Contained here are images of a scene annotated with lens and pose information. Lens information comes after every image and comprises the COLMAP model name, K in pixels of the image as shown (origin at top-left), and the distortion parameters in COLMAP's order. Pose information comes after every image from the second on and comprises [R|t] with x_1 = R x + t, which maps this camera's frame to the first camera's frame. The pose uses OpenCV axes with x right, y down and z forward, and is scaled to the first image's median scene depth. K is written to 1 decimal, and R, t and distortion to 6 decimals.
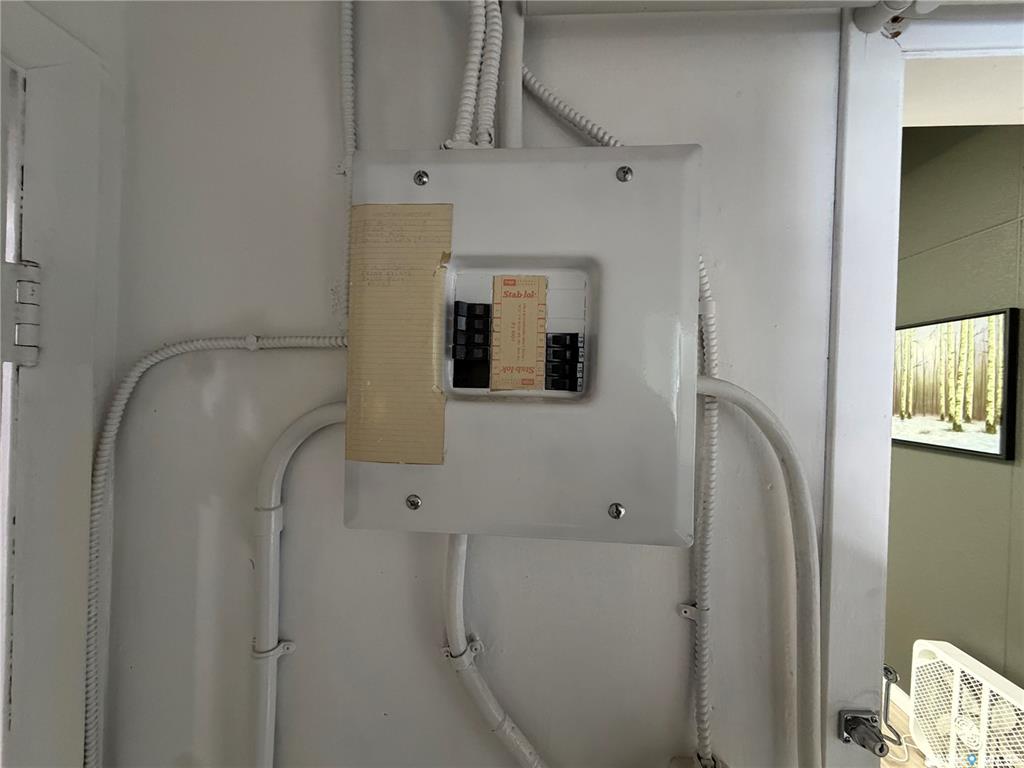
lens RADIAL K [[407.4, 0, 509.6], [0, 407.4, 383.6], [0, 0, 1]] dist [0.000019, 0.000122]
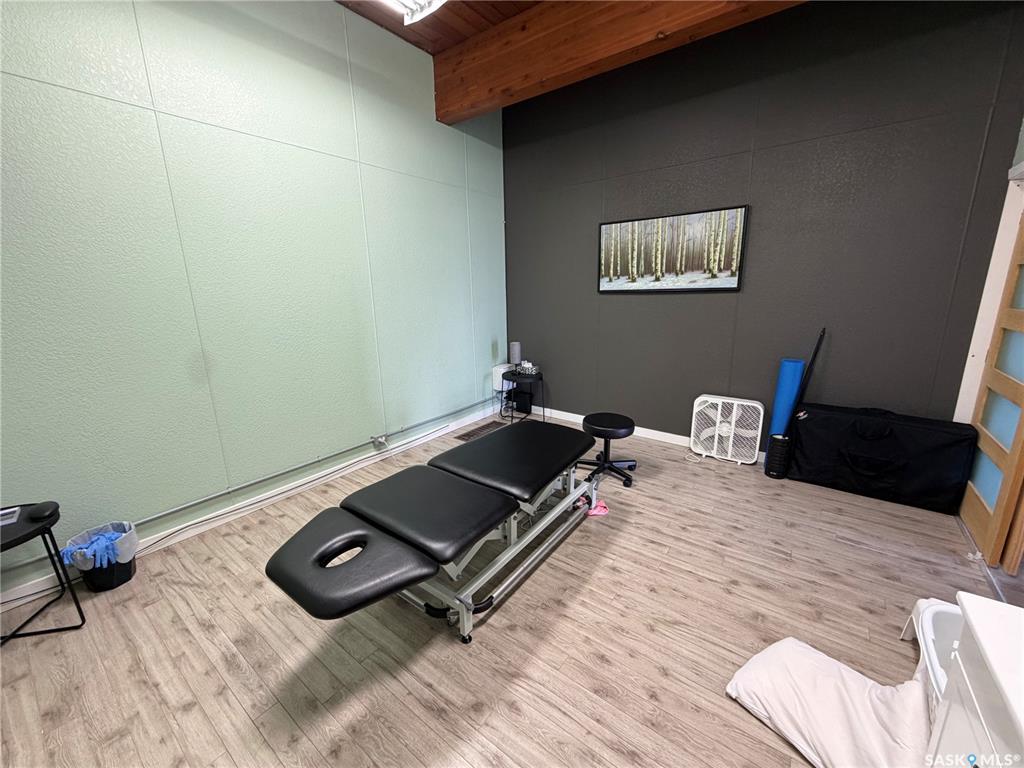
lens RADIAL K [[407.4, 0, 509.6], [0, 407.4, 383.6], [0, 0, 1]] dist [0.000019, 0.000122]
pose [[0.531408, -0.237824, 0.813047, -0.922541], [0.041821, 0.965977, 0.255224, 0.071944], [-0.846083, -0.101626, 0.523274, 0.792430]]
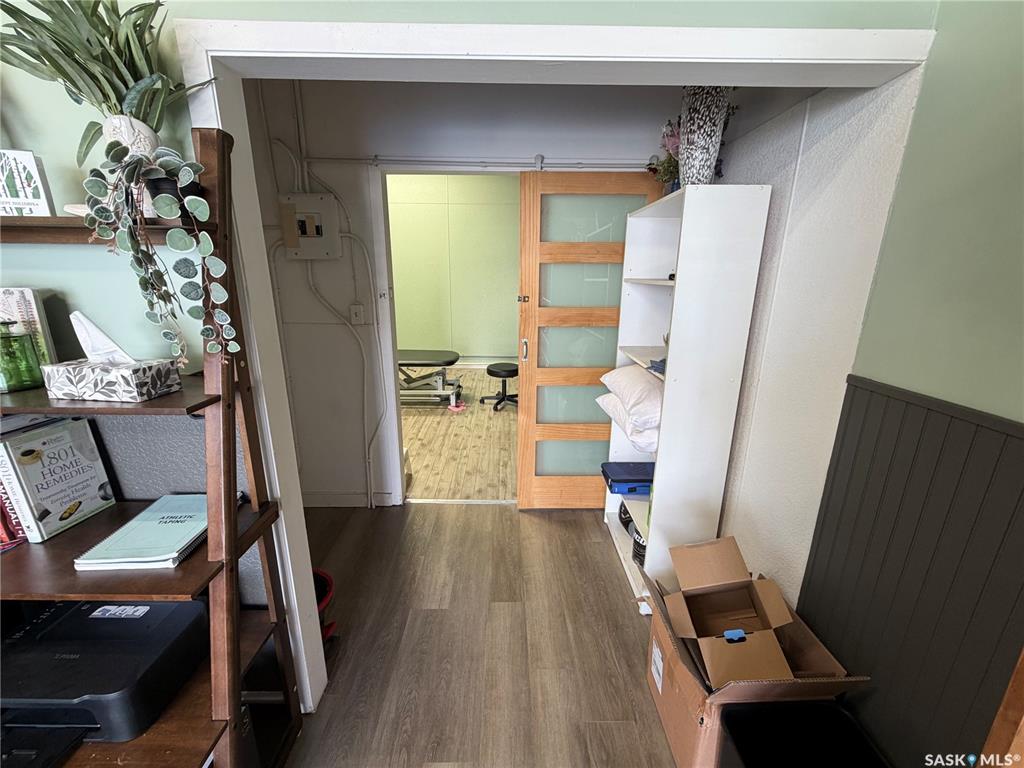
lens RADIAL K [[407.4, 0, 509.6], [0, 407.4, 383.6], [0, 0, 1]] dist [0.000019, 0.000122]
pose [[0.995515, -0.045035, 0.083194, 0.451463], [0.021779, 0.964900, 0.261714, 0.119782], [-0.092060, -0.258728, 0.961553, -1.091608]]
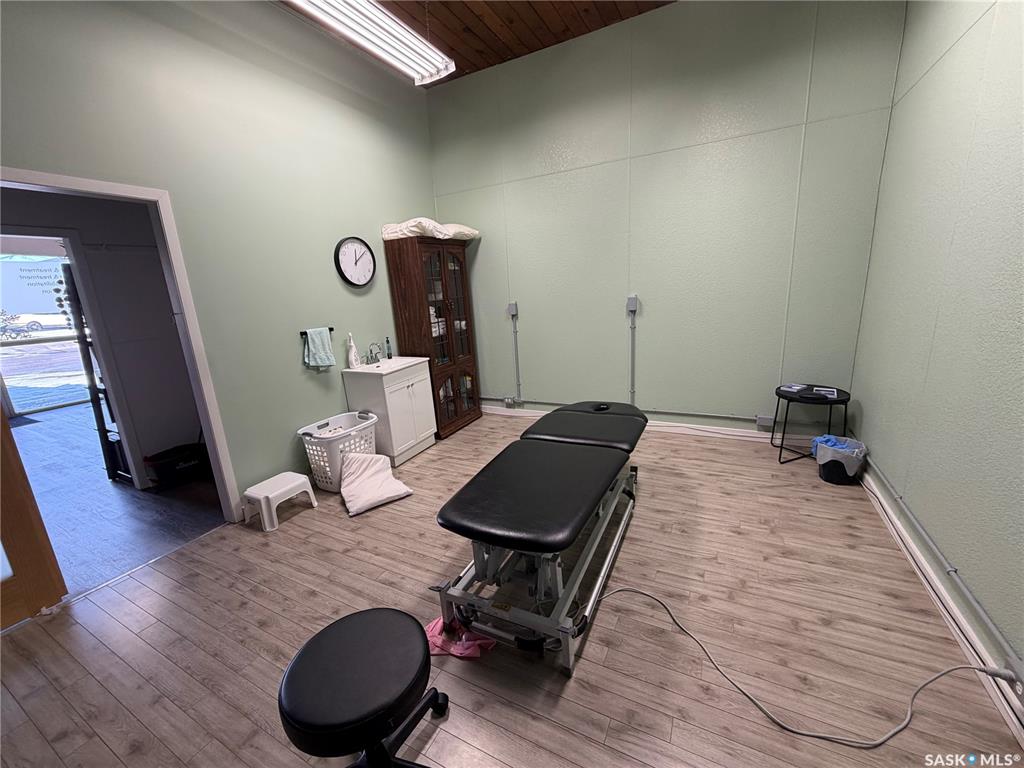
lens RADIAL K [[407.4, 0, 509.6], [0, 407.4, 383.6], [0, 0, 1]] dist [0.000019, 0.000122]
pose [[-0.392049, 0.205922, -0.896601, 0.998644], [0.042301, 0.977630, 0.206035, 0.150780], [0.918971, 0.042849, -0.391990, 1.740400]]
